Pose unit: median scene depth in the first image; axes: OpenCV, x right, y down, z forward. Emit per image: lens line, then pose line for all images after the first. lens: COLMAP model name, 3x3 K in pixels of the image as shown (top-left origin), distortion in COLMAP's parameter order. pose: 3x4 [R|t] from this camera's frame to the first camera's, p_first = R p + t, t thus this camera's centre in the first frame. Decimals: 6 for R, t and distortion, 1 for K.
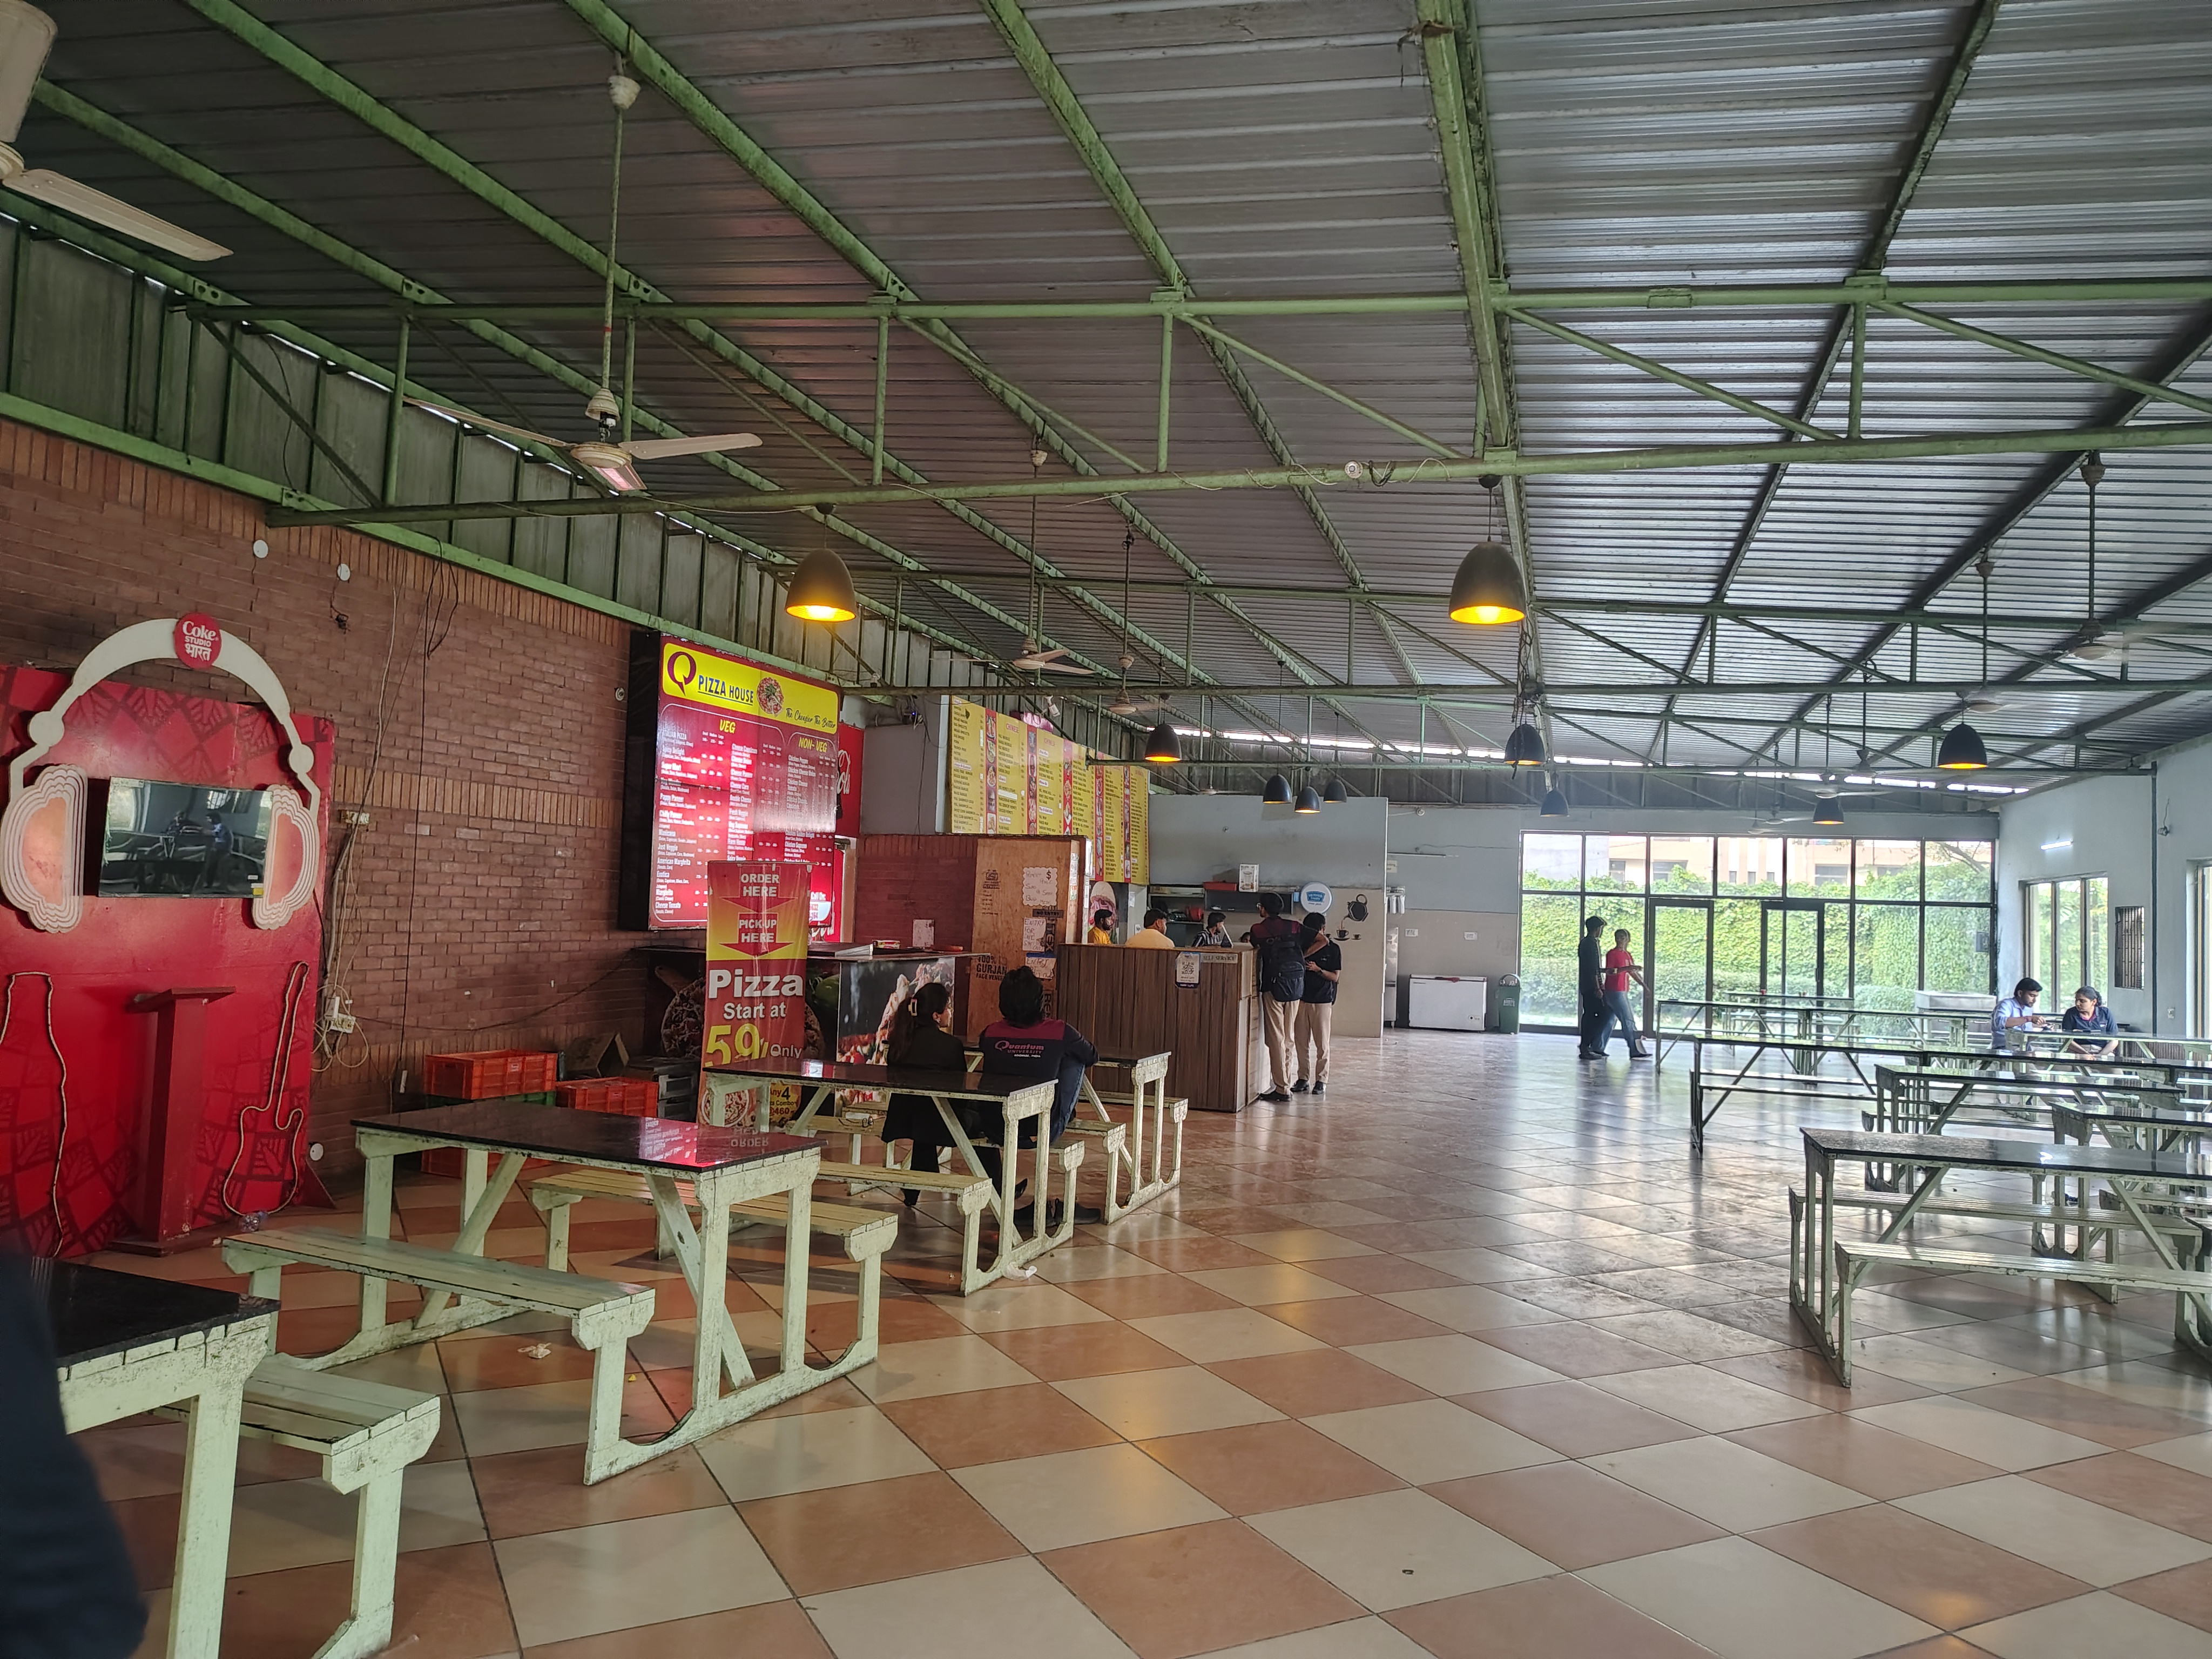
lens RADIAL K [[1515.0, 0, 1106.0], [0, 1515.0, 829.5], [0, 0, 1]] dist [0.052765, 0.000095]
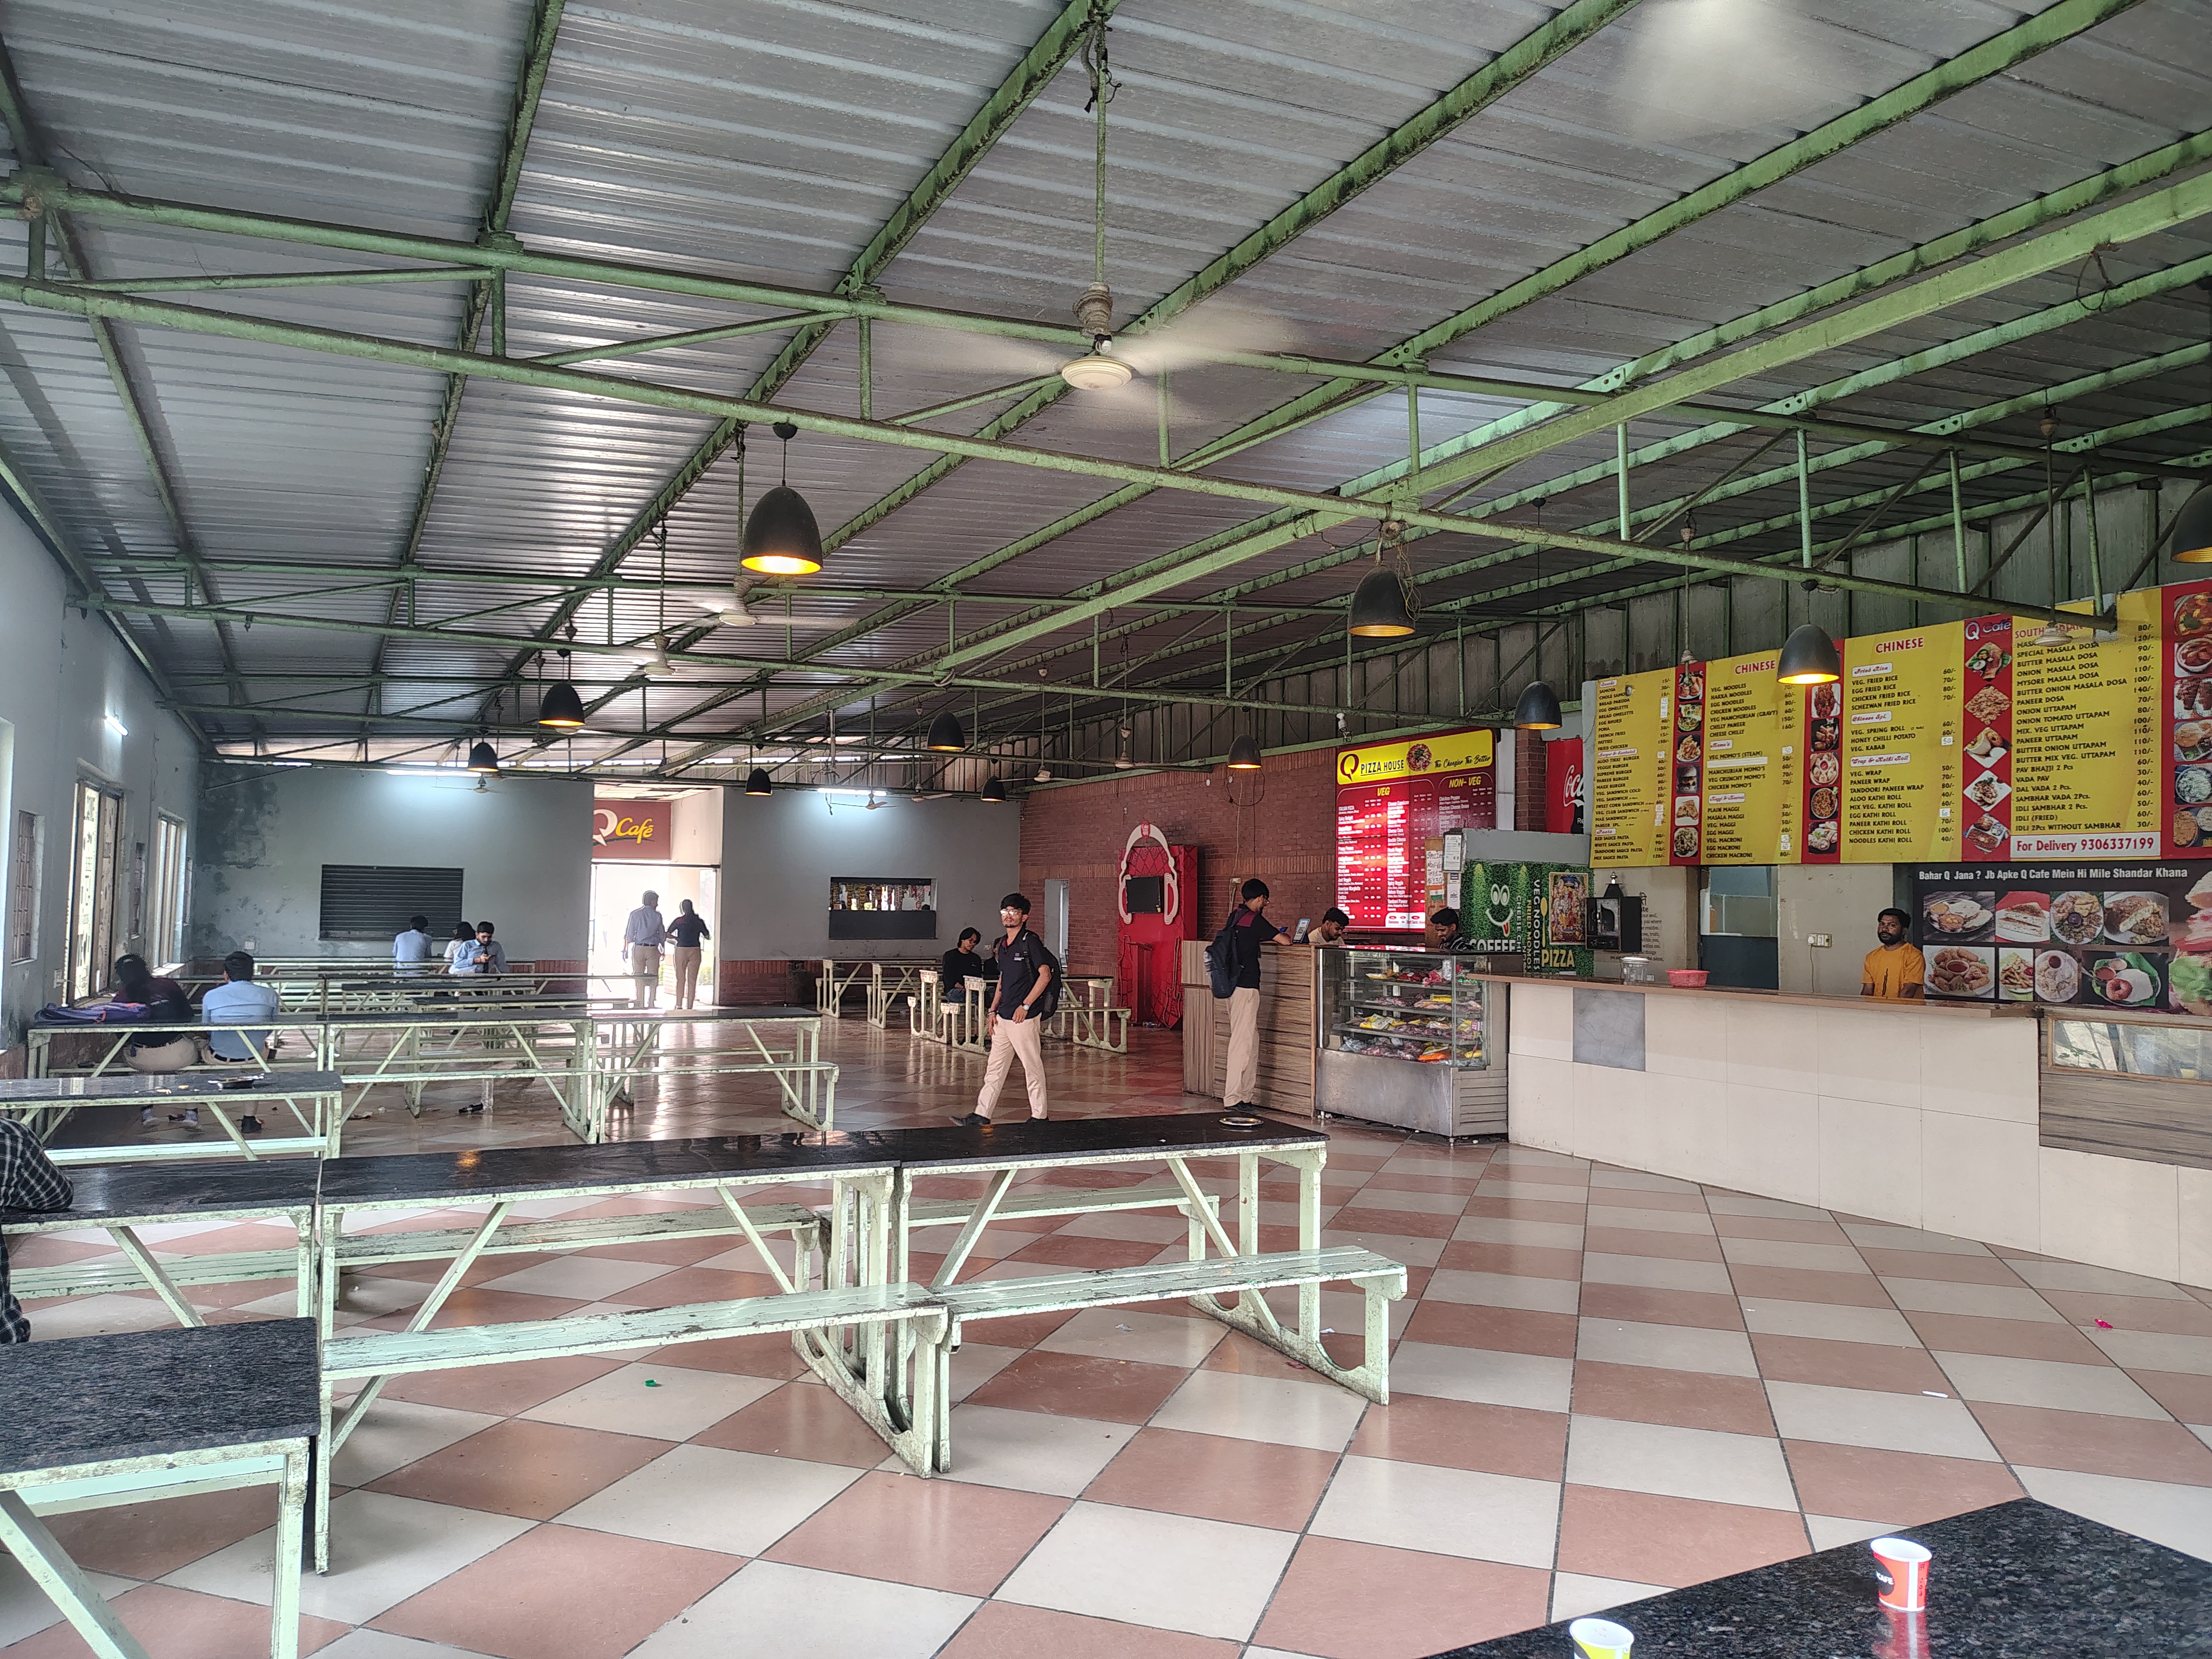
lens RADIAL K [[1515.0, 0, 1106.0], [0, 1515.0, 829.5], [0, 0, 1]] dist [0.052765, 0.000095]
pose [[-0.730866, -0.098084, -0.675437, 0.928285], [-0.022907, 0.992588, -0.119353, 0.148093], [0.682137, -0.071759, -0.727695, 1.913951]]
